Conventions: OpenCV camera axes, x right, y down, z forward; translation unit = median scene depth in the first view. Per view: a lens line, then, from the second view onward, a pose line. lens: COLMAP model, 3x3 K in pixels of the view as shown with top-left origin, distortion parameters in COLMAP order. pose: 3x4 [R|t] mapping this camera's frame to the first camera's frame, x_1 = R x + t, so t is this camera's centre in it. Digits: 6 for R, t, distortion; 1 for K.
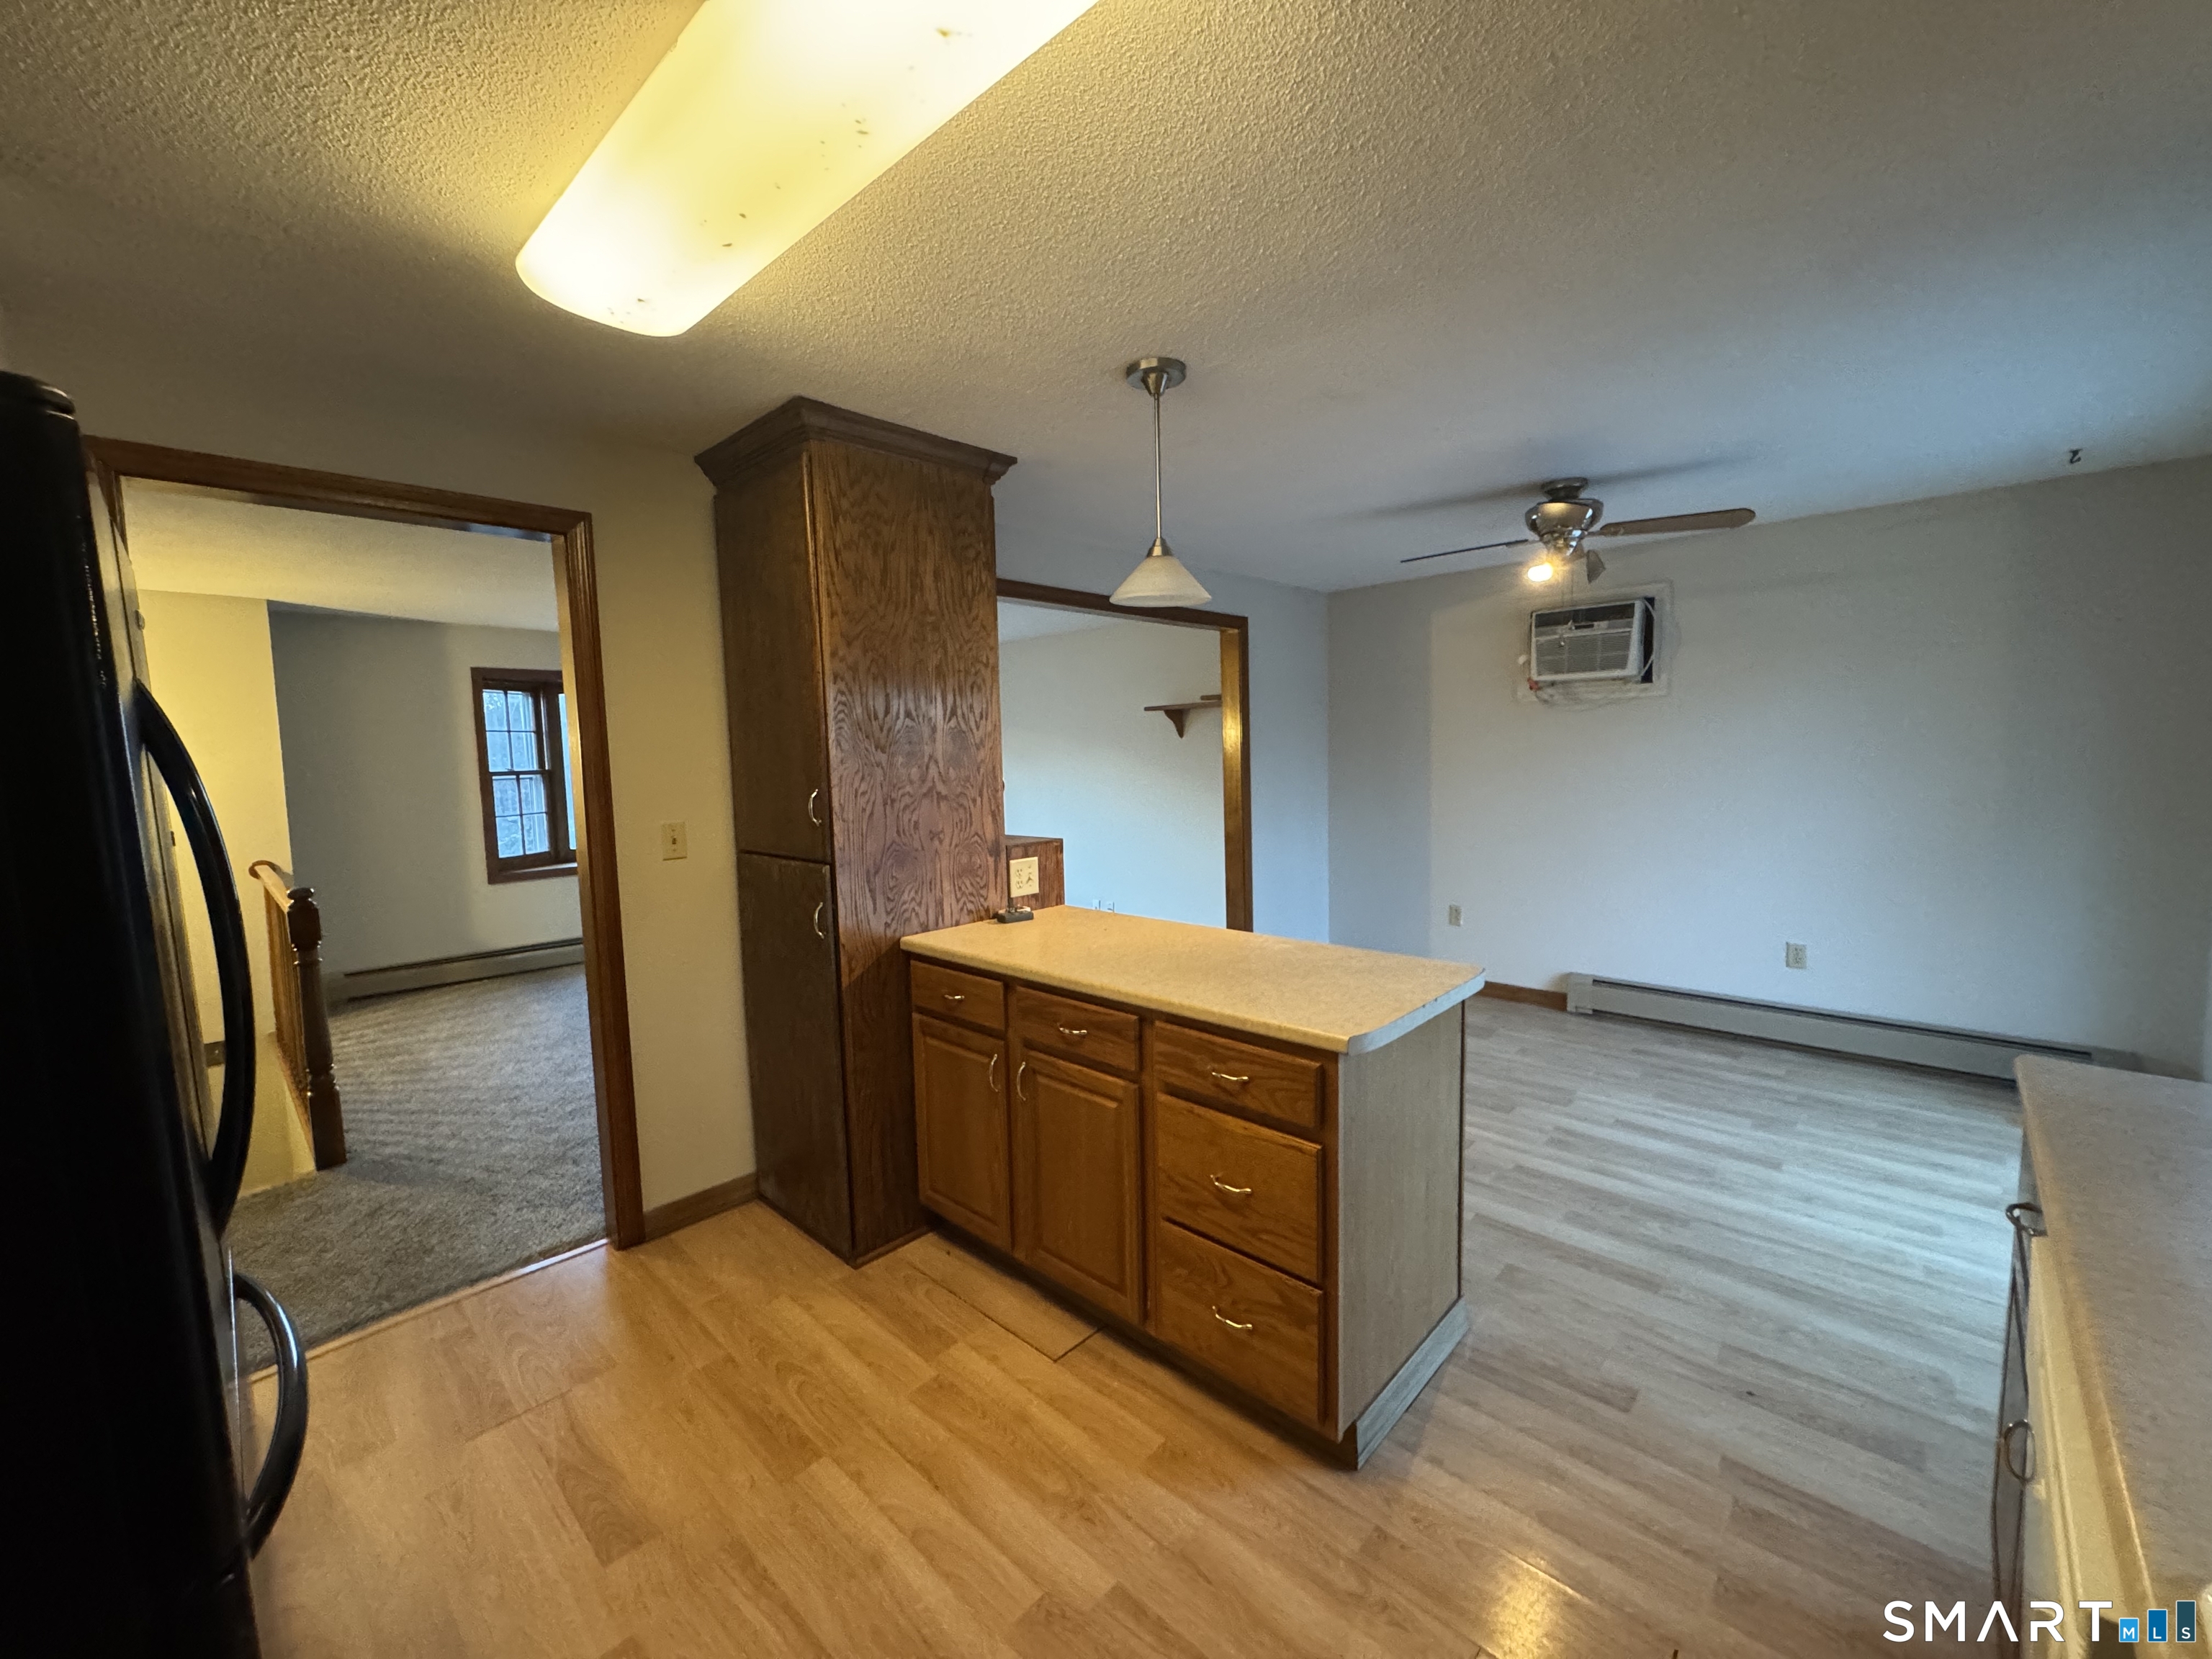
lens RADIAL K [[888.5, 0, 1099.9], [0, 888.5, 827.8], [0, 0, 1]] dist [-0.000281, -0.000005]
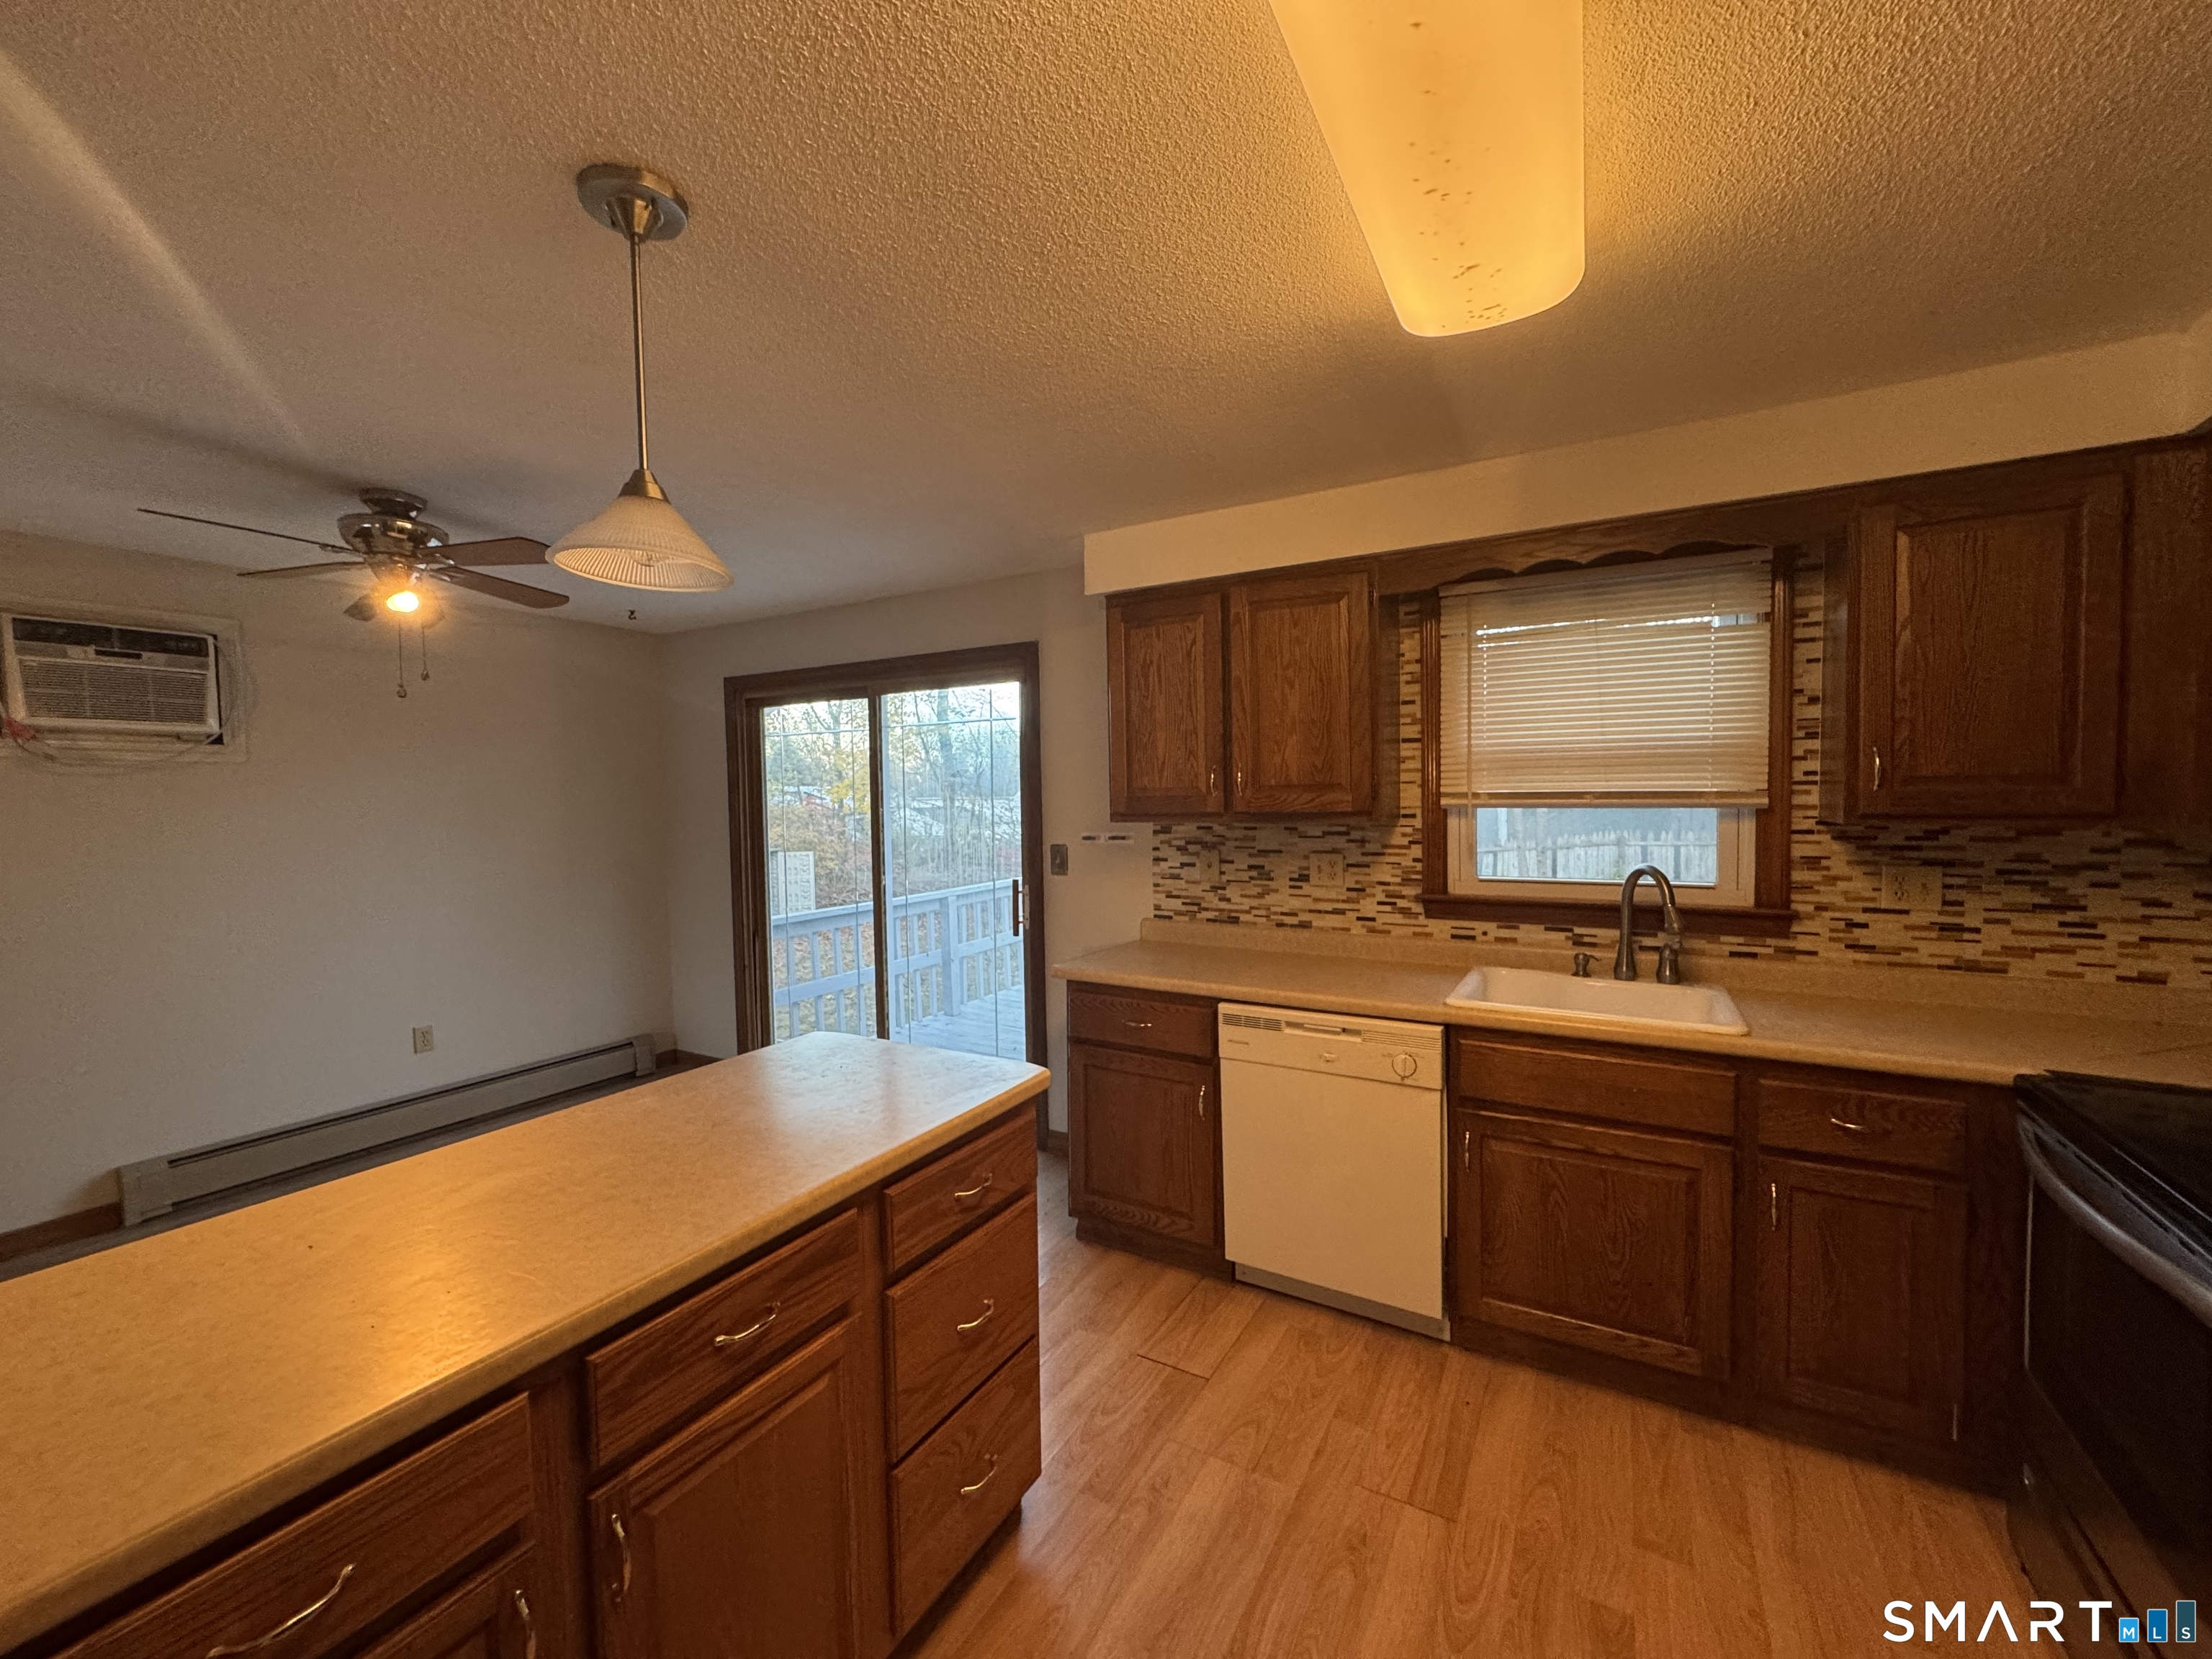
lens RADIAL K [[872.1, 0, 1118.4], [0, 872.1, 828.4], [0, 0, 1]] dist [0.000554, 0.000007]
pose [[-0.242046, -0.008639, 0.970226, -0.318523], [0.106734, 0.993655, 0.035475, -0.037142], [-0.964376, 0.112143, -0.239588, 0.462297]]
